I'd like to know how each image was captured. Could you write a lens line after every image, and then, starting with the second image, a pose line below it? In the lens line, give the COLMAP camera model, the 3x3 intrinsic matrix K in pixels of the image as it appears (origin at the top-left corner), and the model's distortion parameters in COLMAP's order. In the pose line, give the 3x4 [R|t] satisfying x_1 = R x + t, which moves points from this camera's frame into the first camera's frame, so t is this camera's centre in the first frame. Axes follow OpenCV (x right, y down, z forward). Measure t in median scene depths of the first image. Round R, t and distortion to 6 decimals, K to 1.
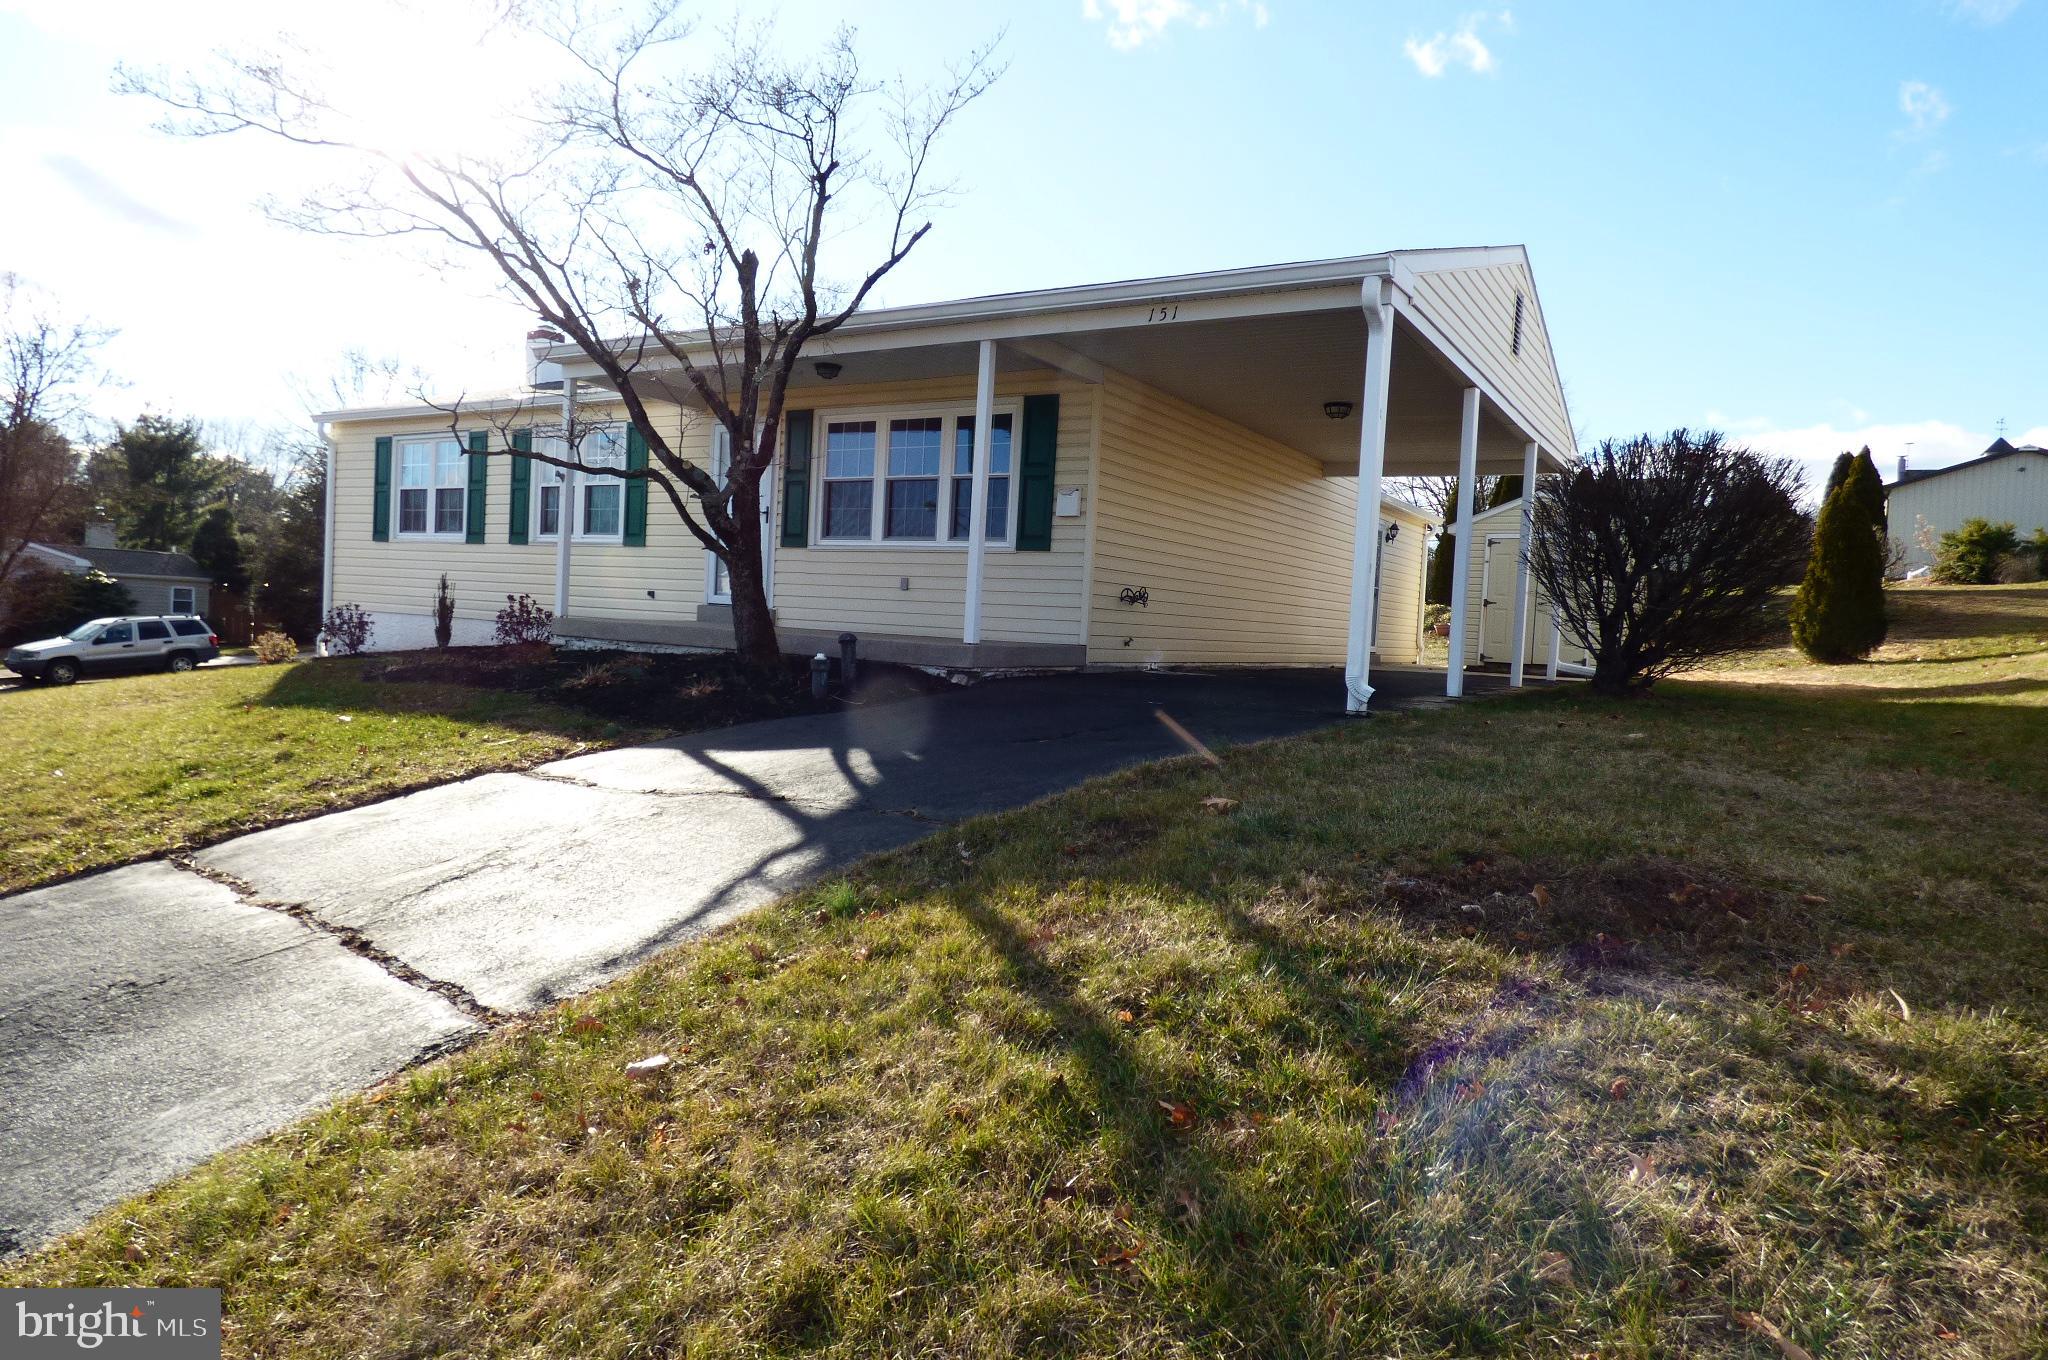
lens RADIAL K [[1230.6, 0, 1019.5], [0, 1230.6, 646.6], [0, 0, 1]] dist [-0.003843, 0.004054]
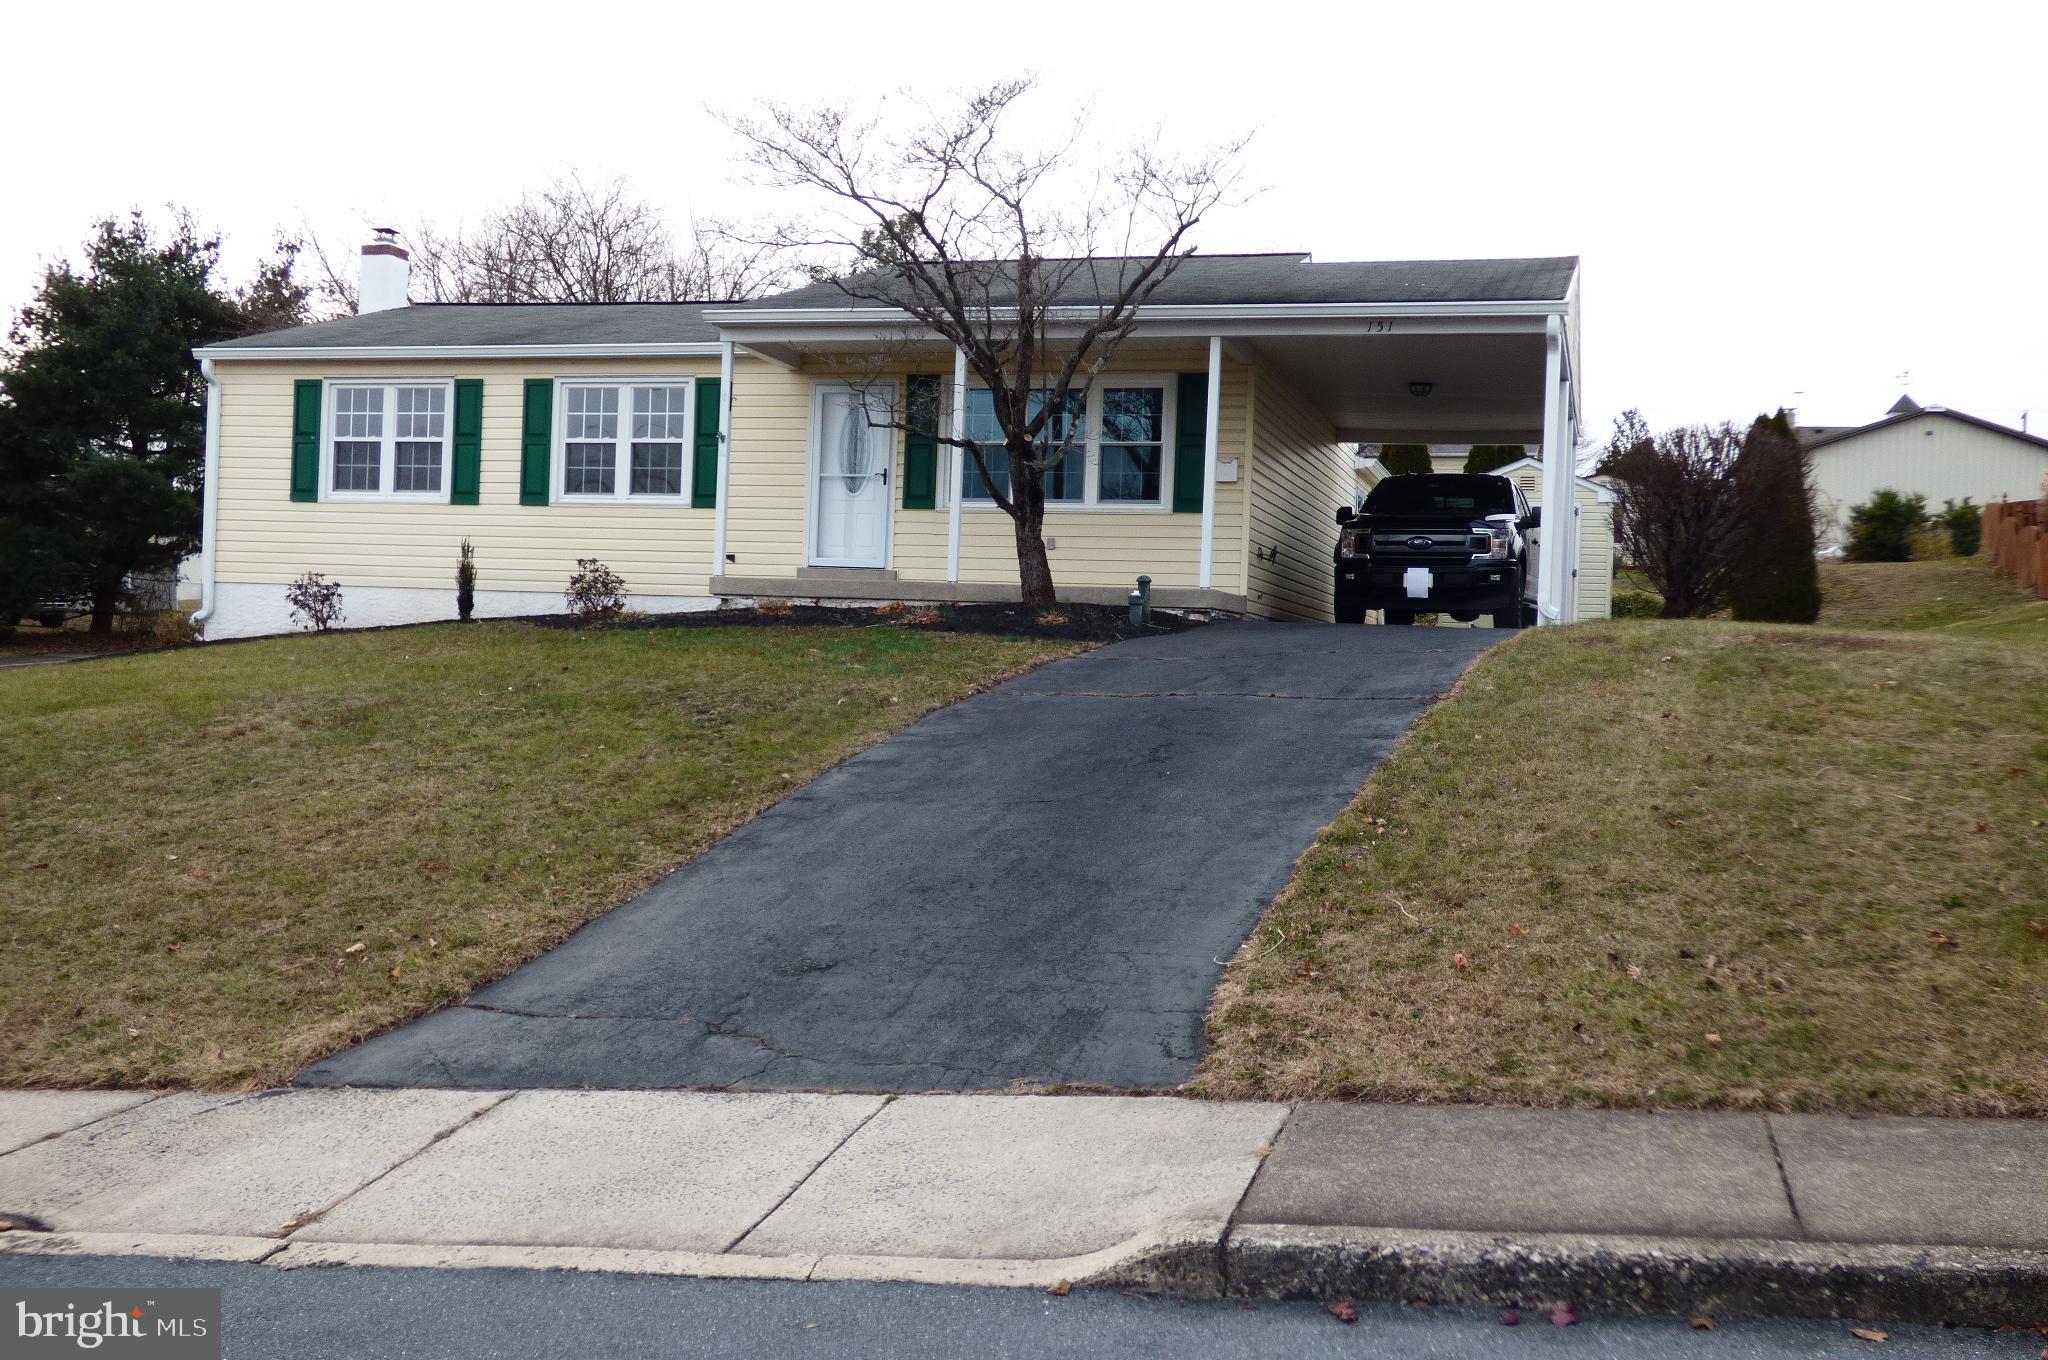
lens RADIAL K [[2011.3, 0, 1024.0], [0, 2011.3, 680.0], [0, 0, 1]] dist [0.012138, 0.006714]
pose [[0.964819, -0.016677, 0.262385, -0.818541], [0.017619, 0.999844, -0.001241, 0.098100], [-0.262323, 0.005820, 0.964963, -0.957666]]
